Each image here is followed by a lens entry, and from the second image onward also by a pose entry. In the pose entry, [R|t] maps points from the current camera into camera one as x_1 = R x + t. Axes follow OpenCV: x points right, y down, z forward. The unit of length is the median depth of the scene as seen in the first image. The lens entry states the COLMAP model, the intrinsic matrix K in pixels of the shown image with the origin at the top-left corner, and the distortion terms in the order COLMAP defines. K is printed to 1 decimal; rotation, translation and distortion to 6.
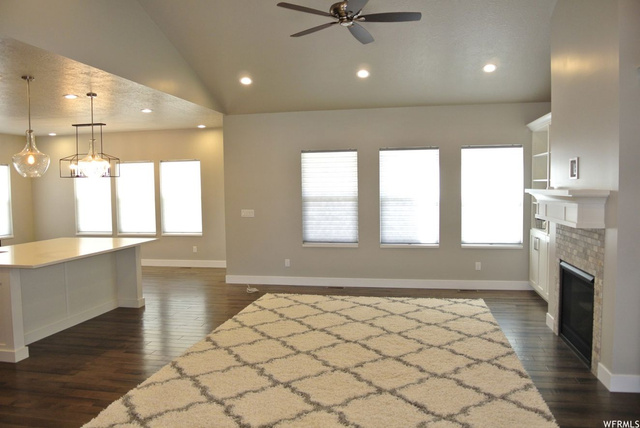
lens RADIAL K [[499.2, 0, 309.0], [0, 499.2, 213.9], [0, 0, 1]] dist [-0.076675, 0.018092]
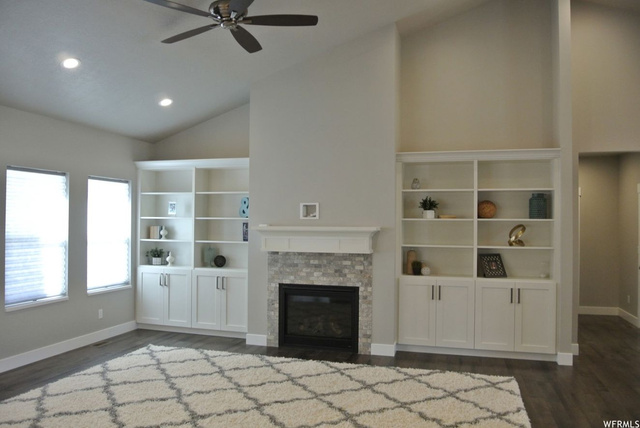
lens RADIAL K [[499.2, 0, 309.0], [0, 499.2, 213.9], [0, 0, 1]] dist [-0.076675, 0.018092]
pose [[0.088742, 0.031886, 0.995544, -0.495343], [0.046591, 0.998261, -0.036126, -0.022699], [-0.994964, 0.049589, 0.087102, 0.547464]]
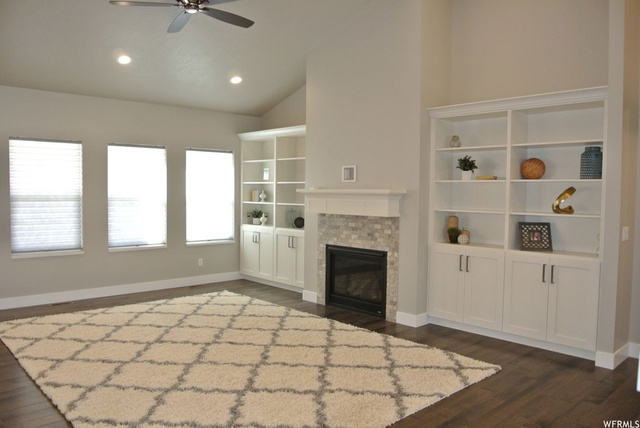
lens RADIAL K [[499.2, 0, 309.0], [0, 499.2, 213.9], [0, 0, 1]] dist [-0.076675, 0.018092]
pose [[0.587222, -0.016073, 0.809267, -0.381571], [0.026121, 0.999658, 0.000900, 0.007062], [-0.809005, 0.020610, 0.587441, 0.183398]]
